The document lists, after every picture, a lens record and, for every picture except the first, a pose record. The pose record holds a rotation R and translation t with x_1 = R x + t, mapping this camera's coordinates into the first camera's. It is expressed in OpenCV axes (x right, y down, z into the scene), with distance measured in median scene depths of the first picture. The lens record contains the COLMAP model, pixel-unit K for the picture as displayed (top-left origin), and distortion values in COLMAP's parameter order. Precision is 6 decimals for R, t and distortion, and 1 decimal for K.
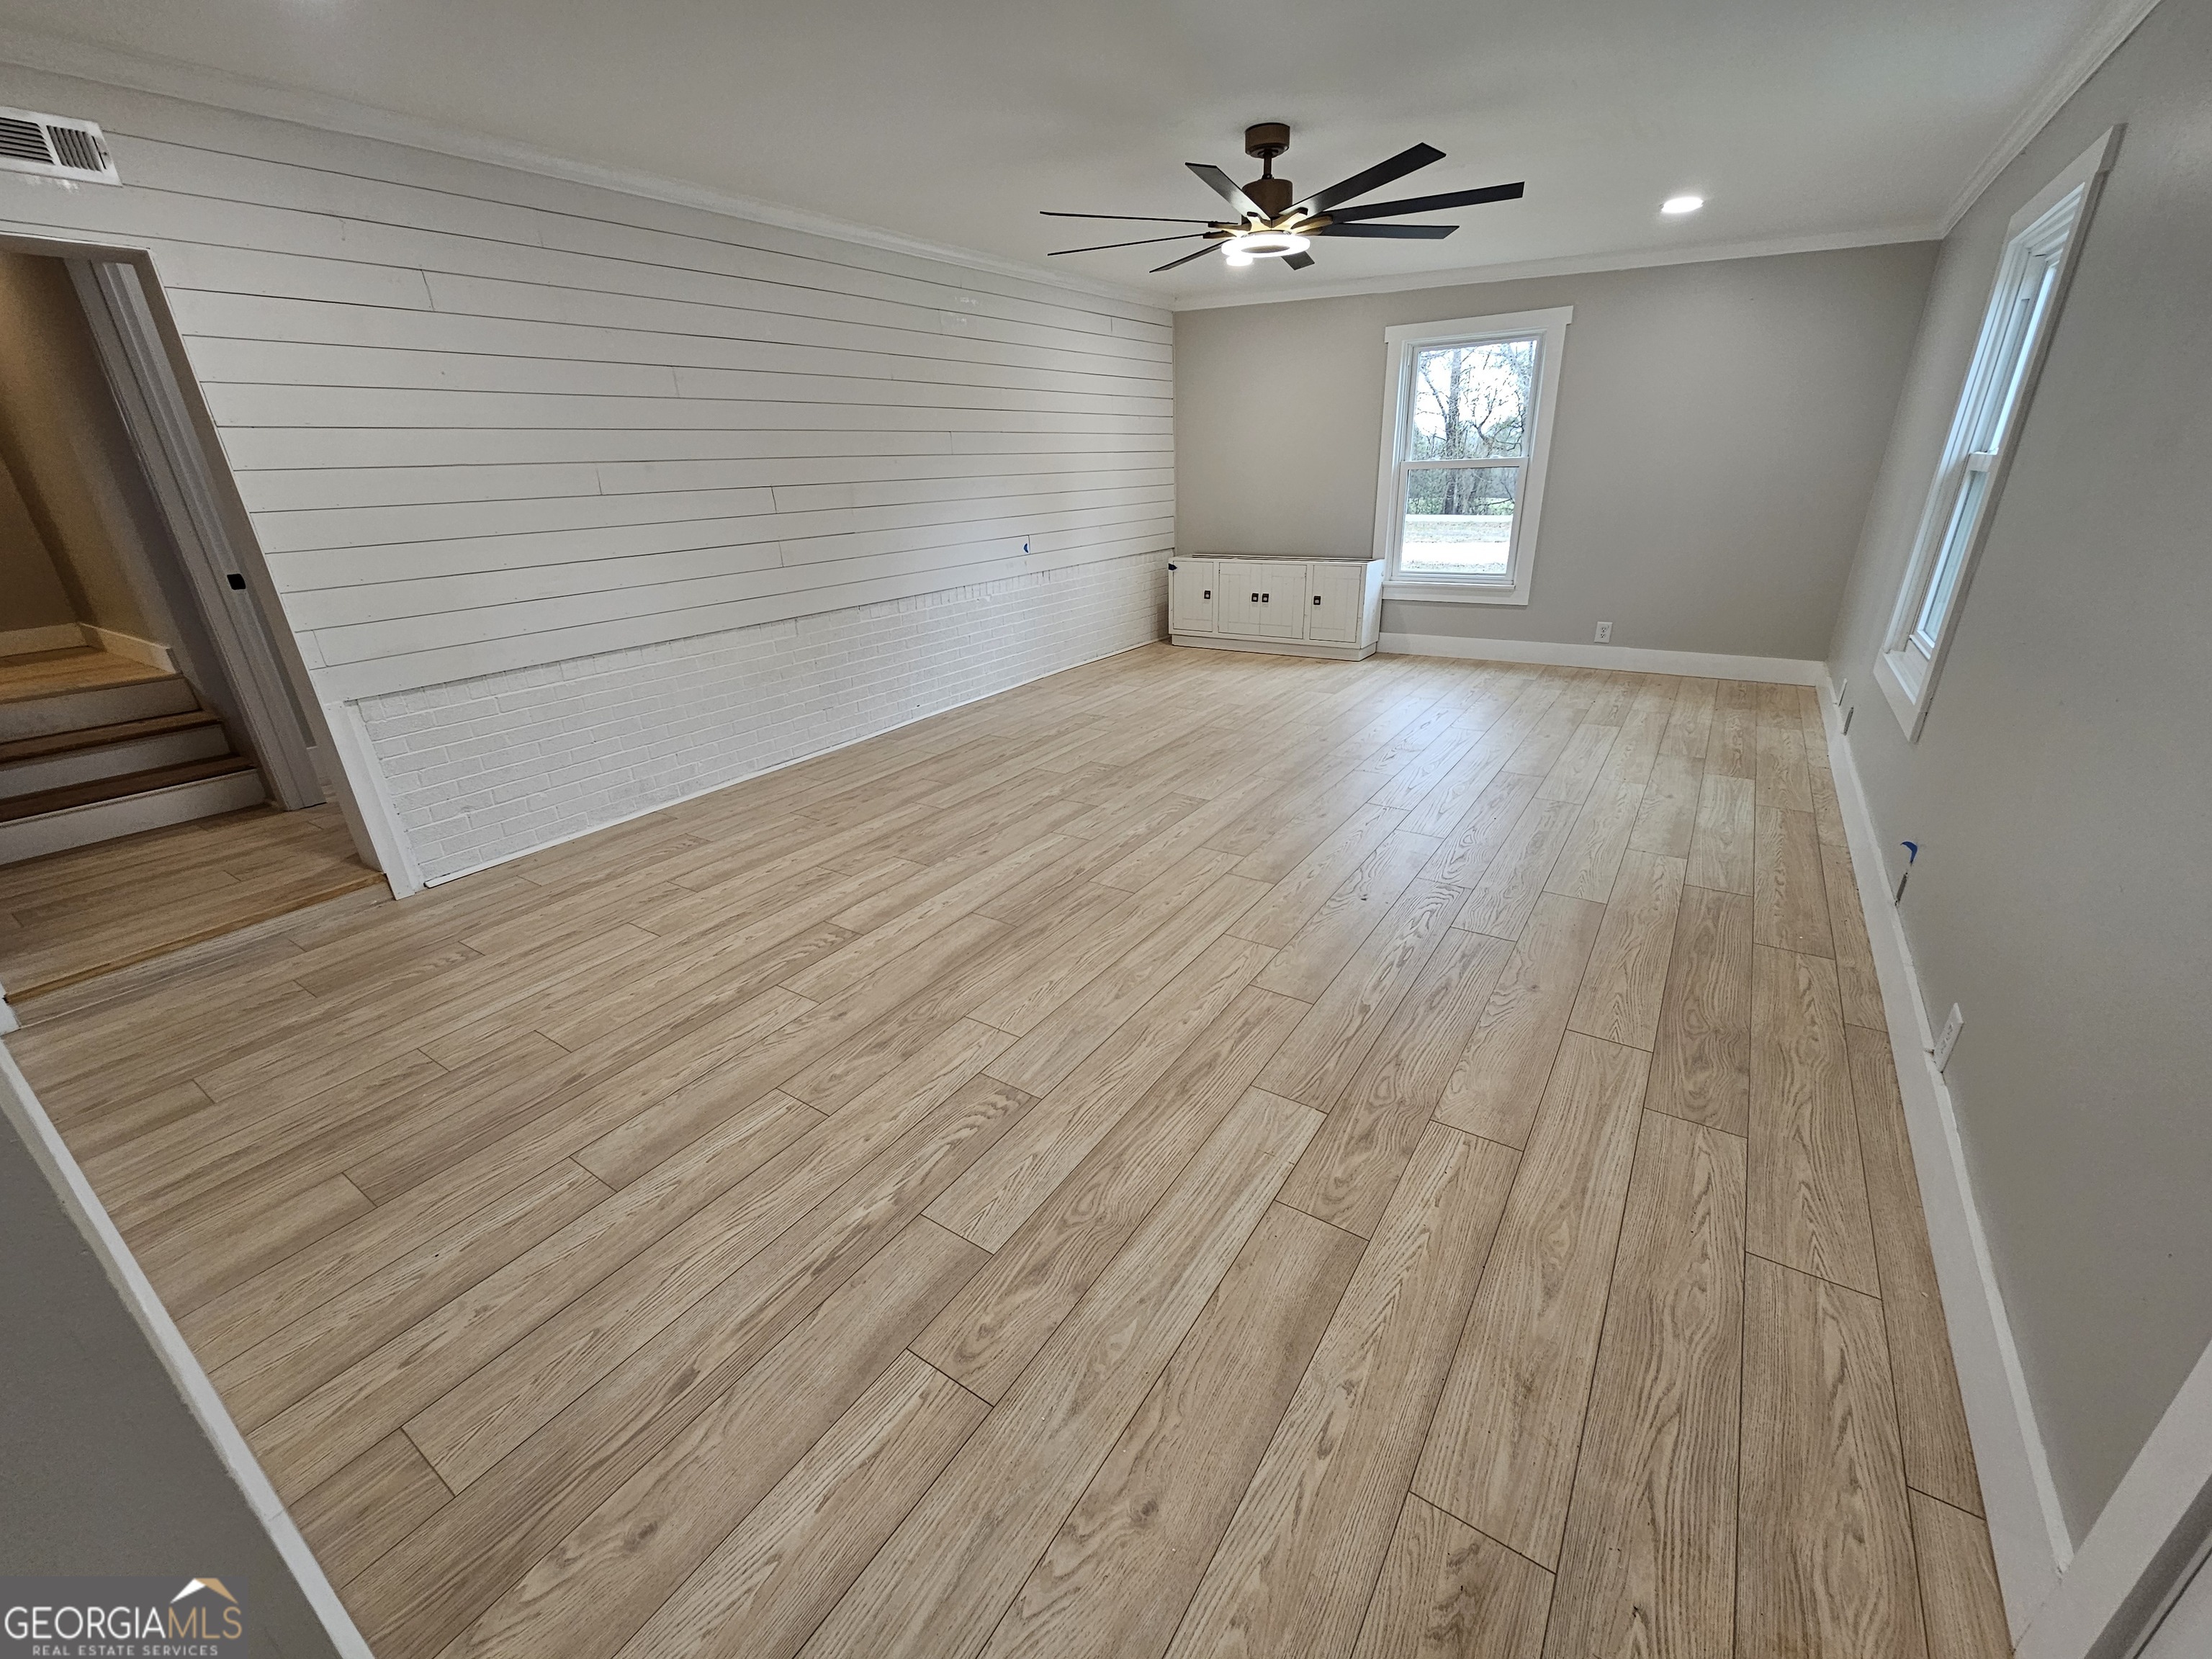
lens RADIAL K [[901.5, 0, 1111.3], [0, 901.5, 838.0], [0, 0, 1]] dist [0.002264, -0.000251]
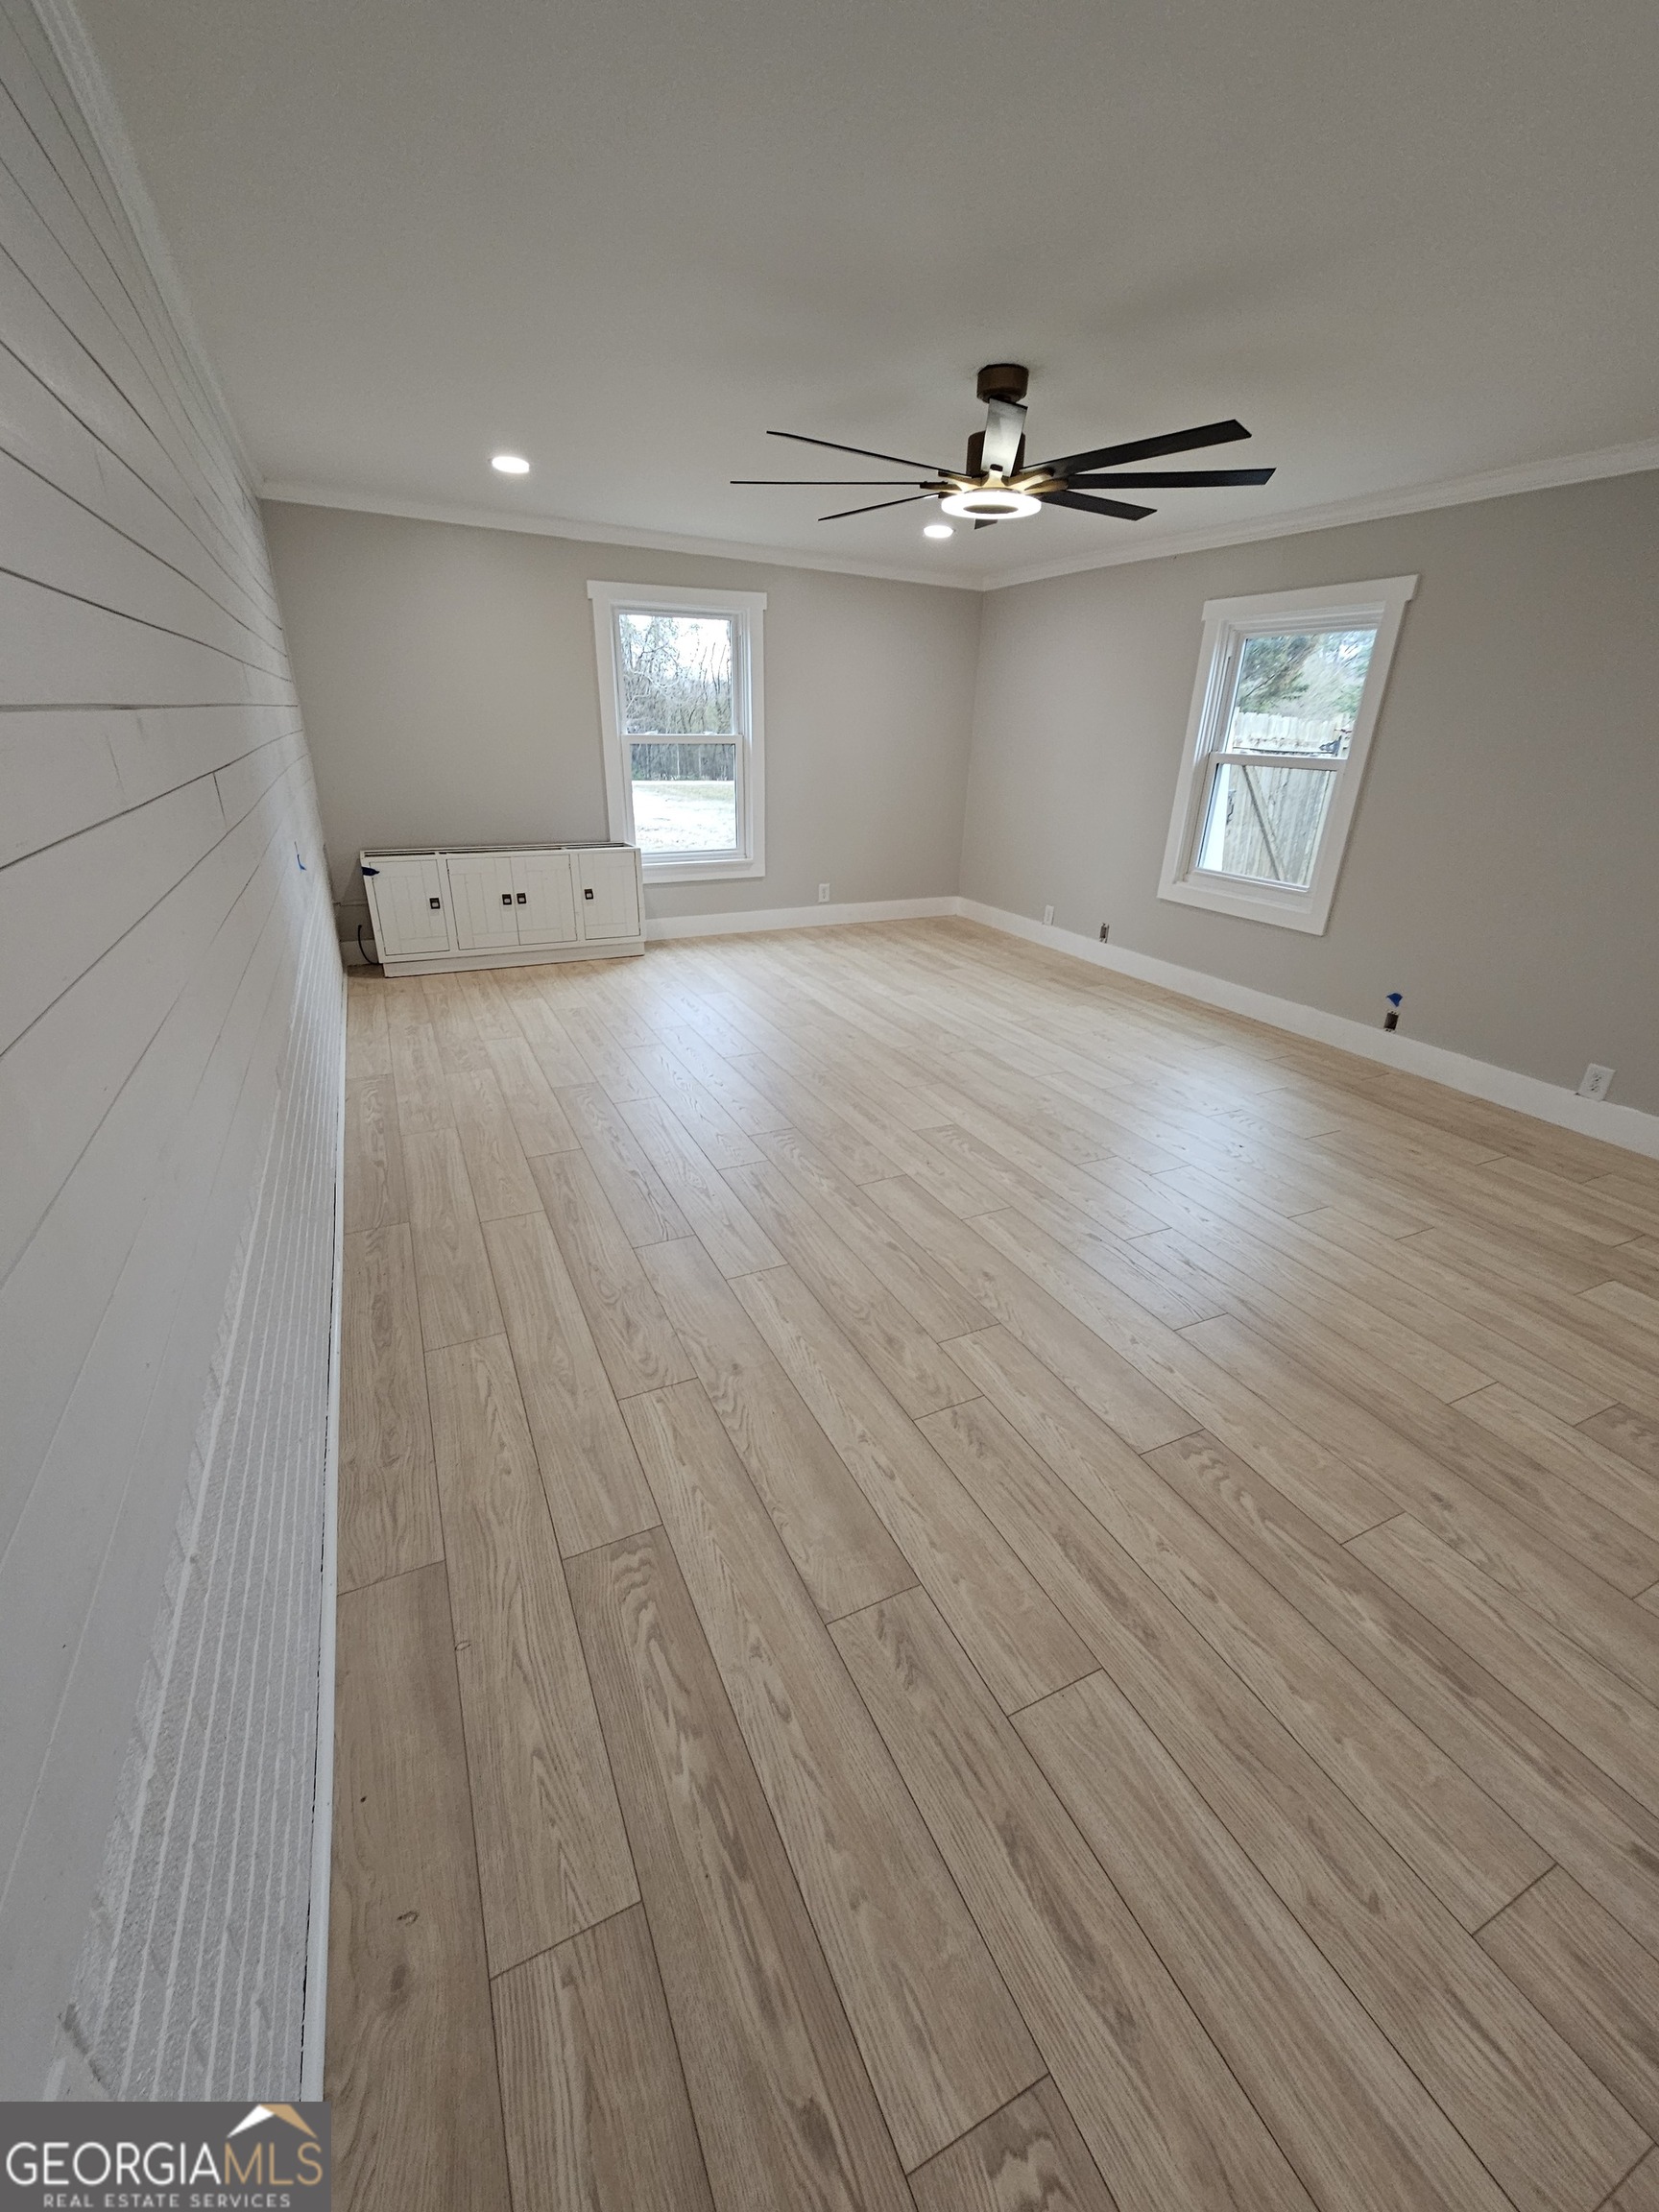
lens RADIAL K [[901.5, 0, 825.6], [0, 901.5, 1115.2], [0, 0, 1]] dist [0.002264, -0.000251]
pose [[0.514971, -0.307693, 0.800081, -0.663695], [0.295107, 0.939940, 0.171535, -0.238693], [-0.804809, 0.147774, 0.574844, 0.580759]]
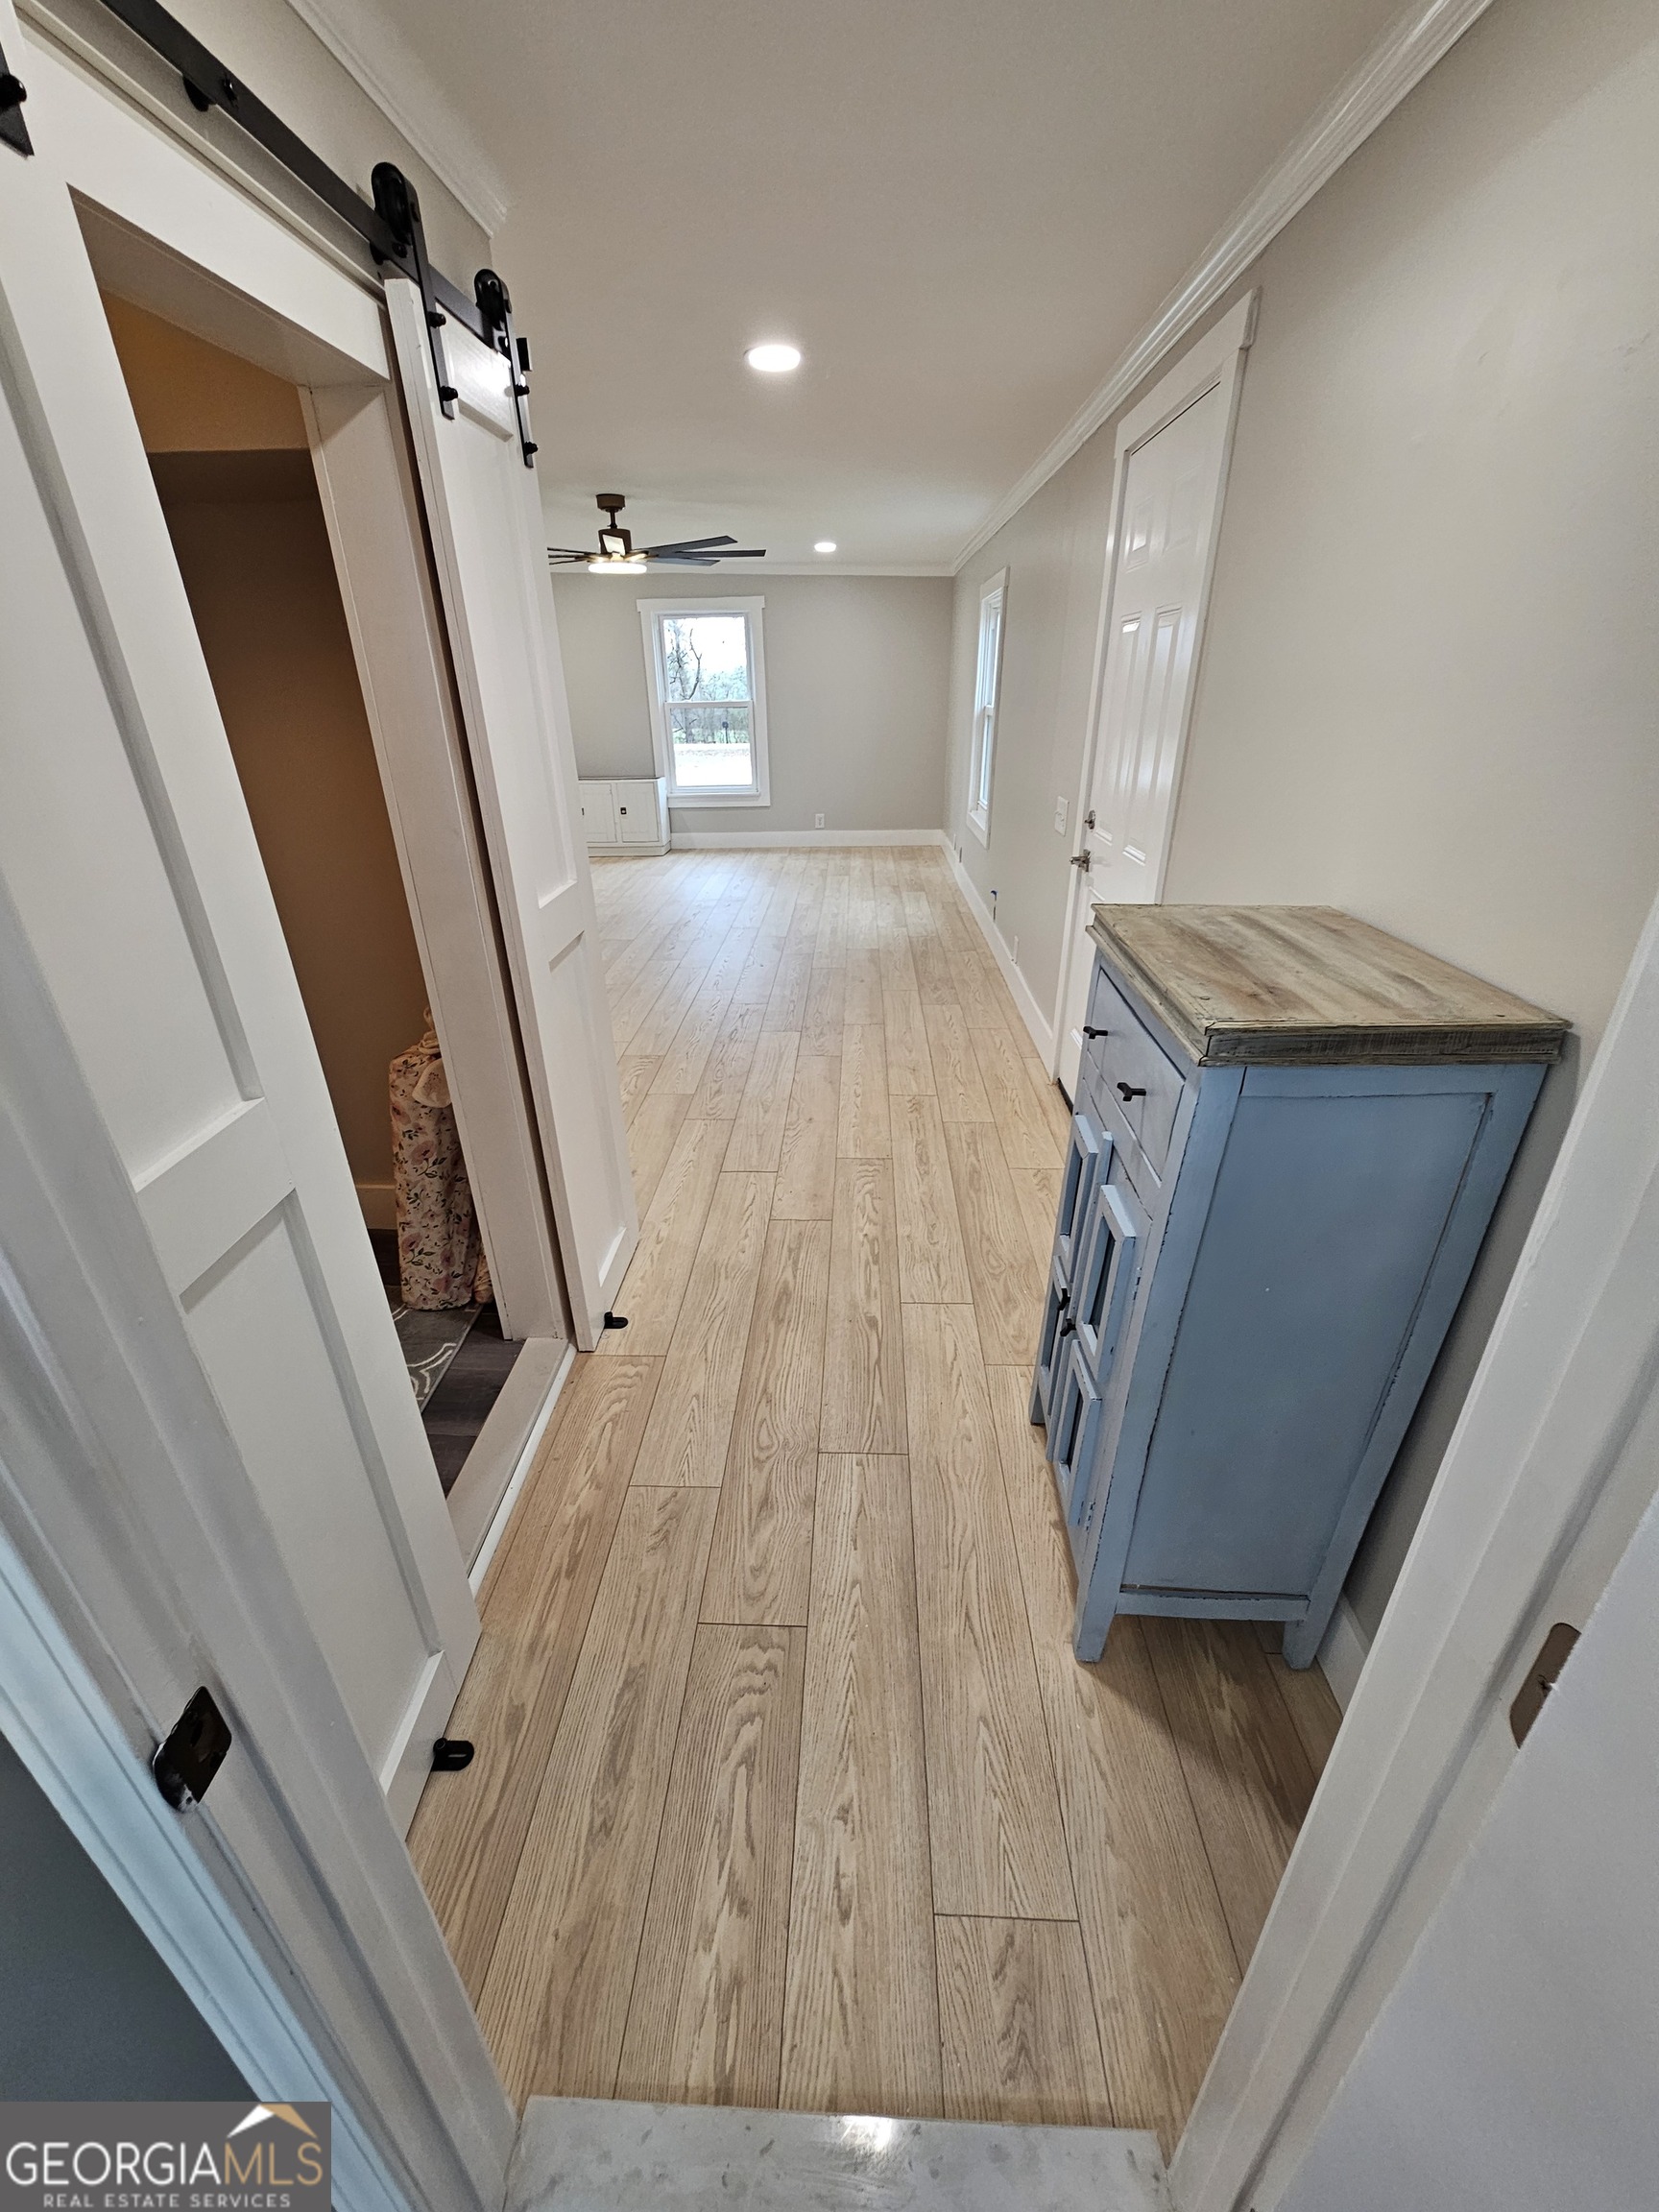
lens RADIAL K [[901.5, 0, 819.1], [0, 901.5, 1115.3], [0, 0, 1]] dist [0.002264, -0.000251]
pose [[0.855123, -0.211485, 0.473327, -0.387600], [0.190394, 0.977321, 0.092702, 0.159284], [-0.482198, 0.010847, 0.875995, -0.436254]]
